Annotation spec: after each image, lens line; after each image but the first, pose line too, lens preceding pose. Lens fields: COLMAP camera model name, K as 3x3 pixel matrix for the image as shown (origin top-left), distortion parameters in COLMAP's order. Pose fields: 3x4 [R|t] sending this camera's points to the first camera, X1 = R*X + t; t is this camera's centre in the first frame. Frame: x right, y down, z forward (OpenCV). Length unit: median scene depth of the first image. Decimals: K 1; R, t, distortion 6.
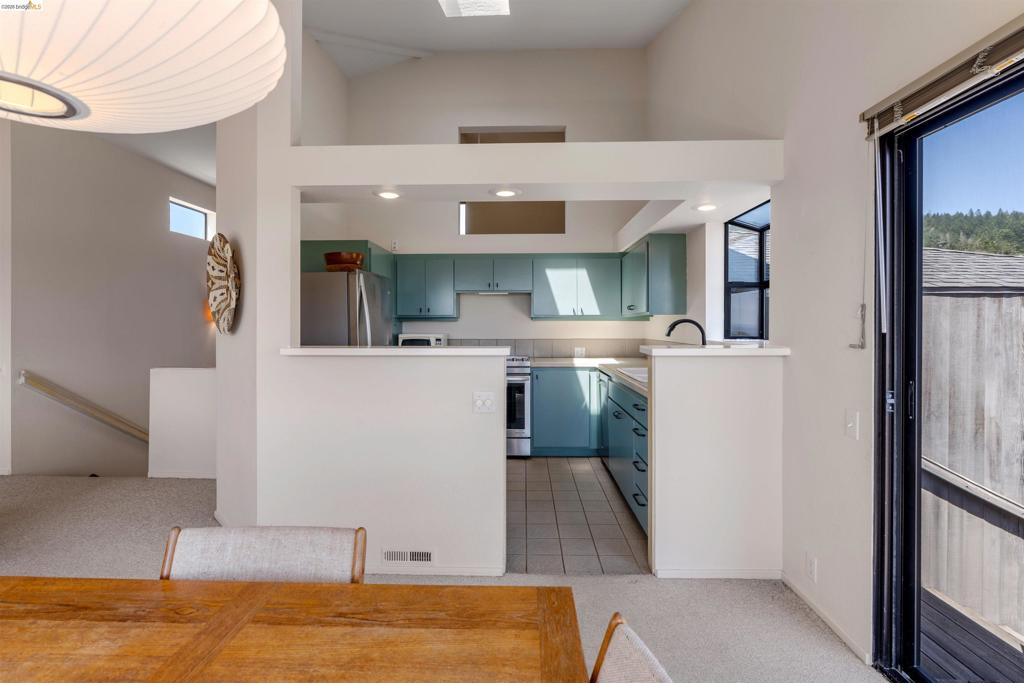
lens RADIAL K [[462.7, 0, 509.2], [0, 462.7, 324.3], [0, 0, 1]] dist [-0.002102, 0.002562]
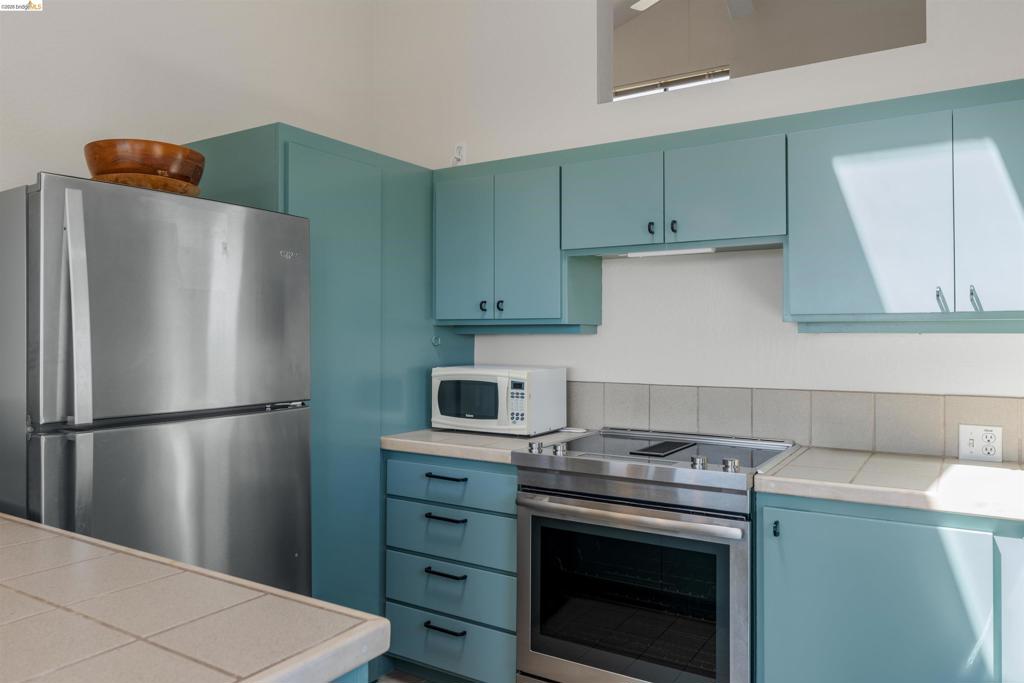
lens RADIAL K [[727.3, 0, 511.1], [0, 727.3, 336.5], [0, 0, 1]] dist [0.004621, -0.000397]
pose [[0.860536, 0.000605, -0.509389, 0.139363], [-0.001155, 0.999999, -0.000762, -0.004767], [0.509388, 0.001244, 0.860536, 0.489211]]
